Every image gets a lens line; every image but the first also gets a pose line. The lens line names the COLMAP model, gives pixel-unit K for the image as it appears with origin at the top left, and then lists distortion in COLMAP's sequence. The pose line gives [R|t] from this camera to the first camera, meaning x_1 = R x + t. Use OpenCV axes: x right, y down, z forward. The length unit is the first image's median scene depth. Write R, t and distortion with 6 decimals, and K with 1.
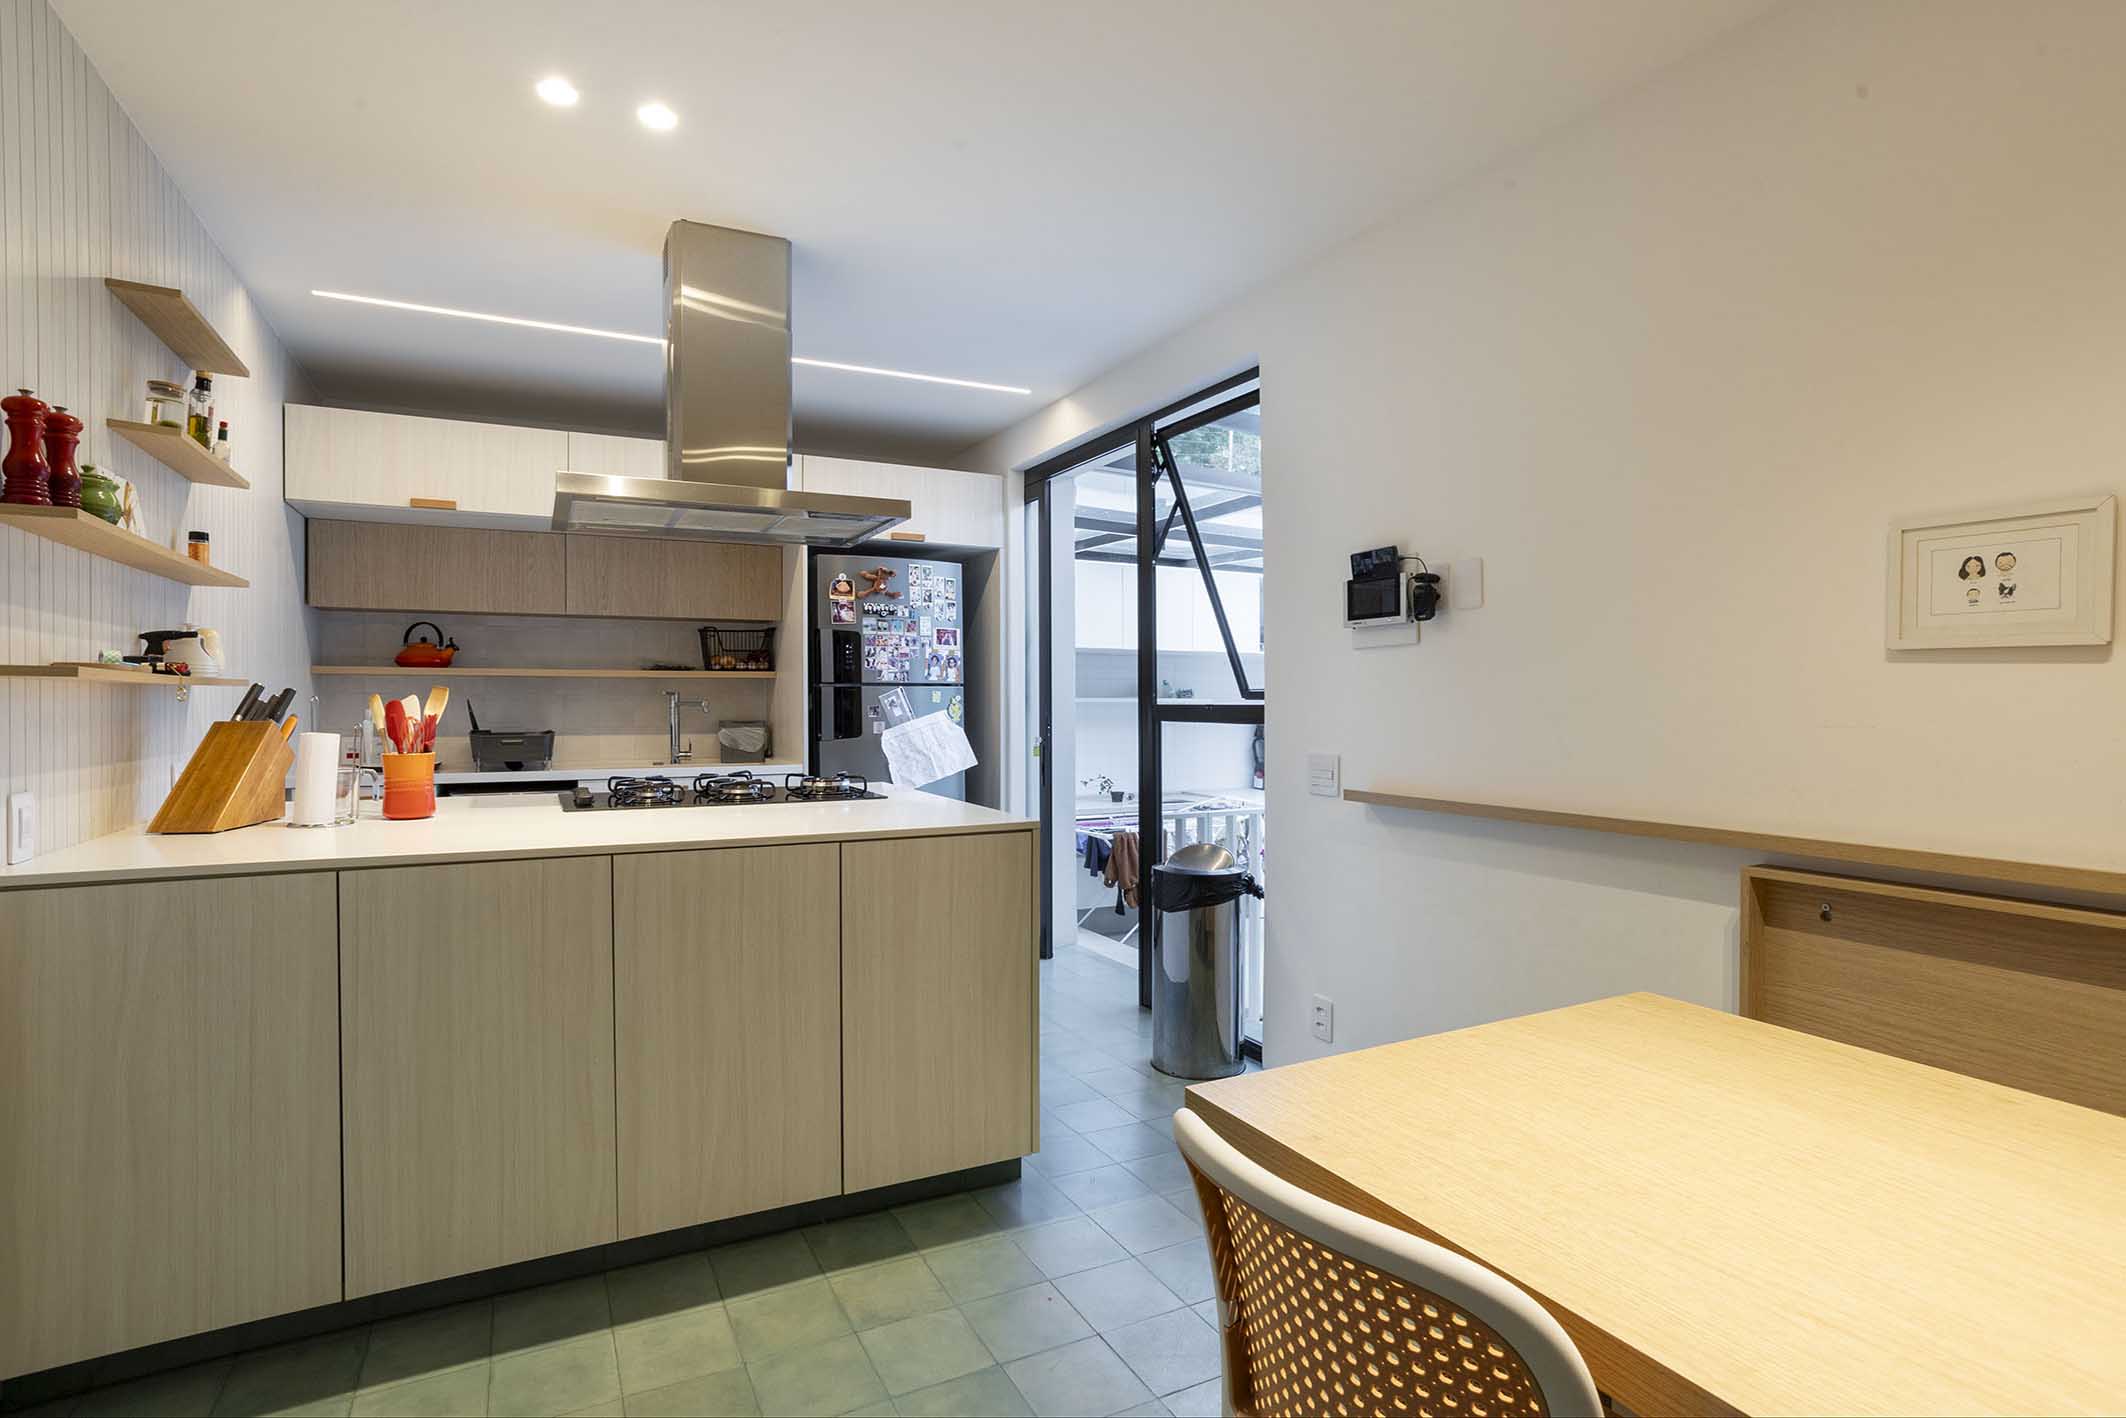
lens RADIAL K [[1016.6, 0, 1070.5], [0, 1016.6, 704.1], [0, 0, 1]] dist [-0.002467, -0.000334]
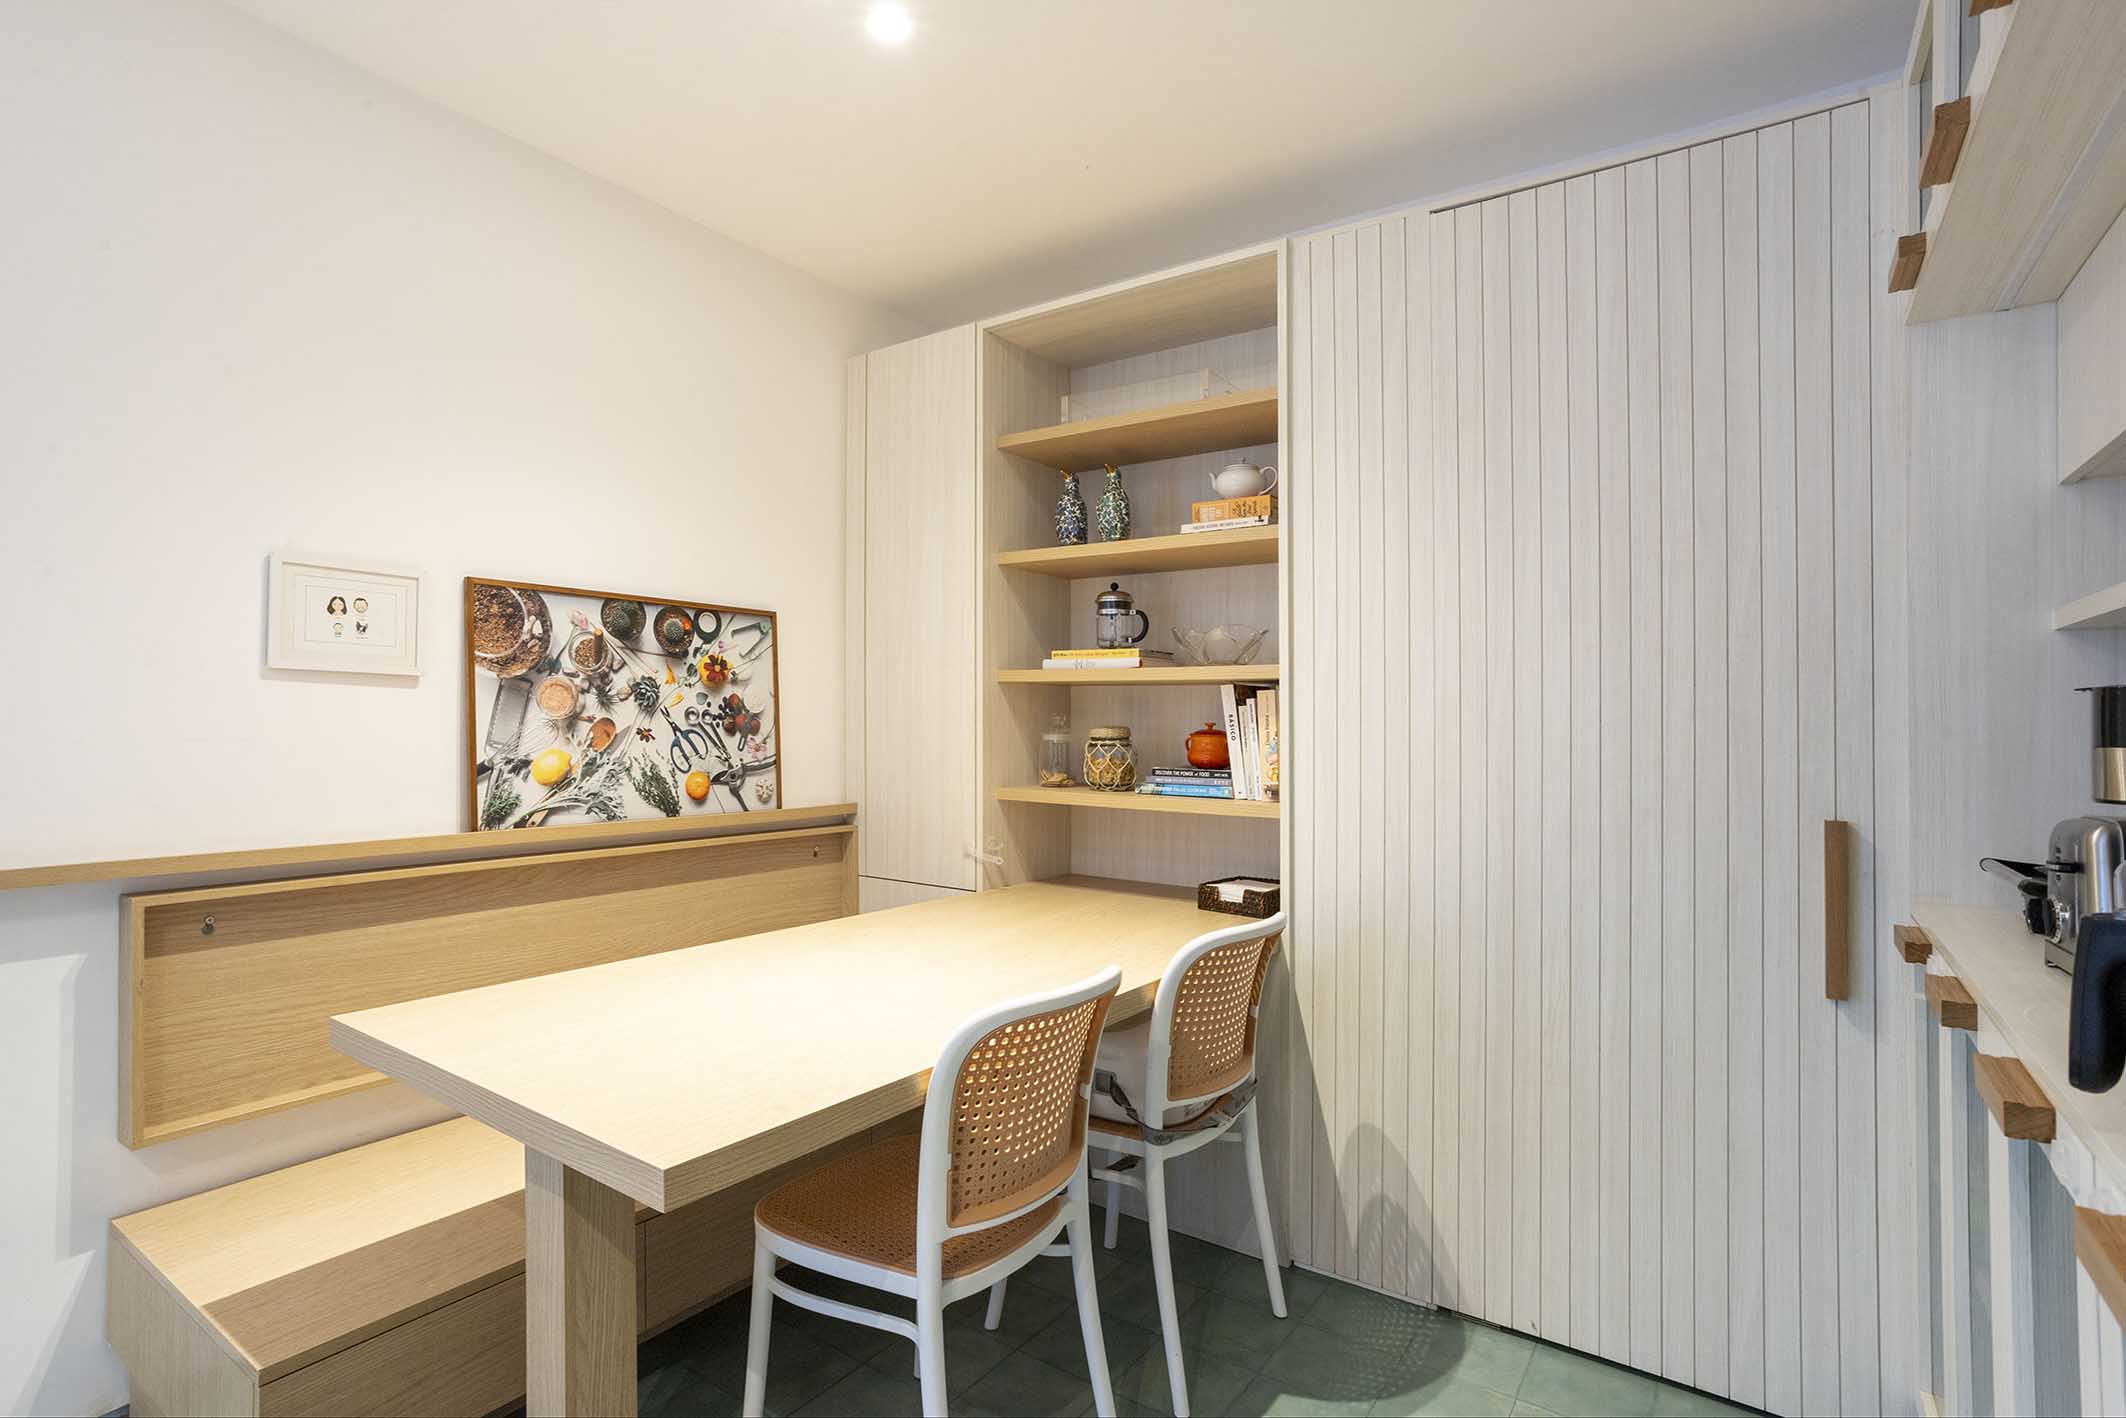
lens RADIAL K [[1016.6, 0, 1070.0], [0, 1016.6, 715.7], [0, 0, 1]] dist [-0.002467, -0.000334]
pose [[-0.454260, 0.014377, 0.890753, -0.594631], [0.012400, 0.999875, -0.009815, 0.020327], [-0.890783, 0.006587, -0.454381, 0.771156]]
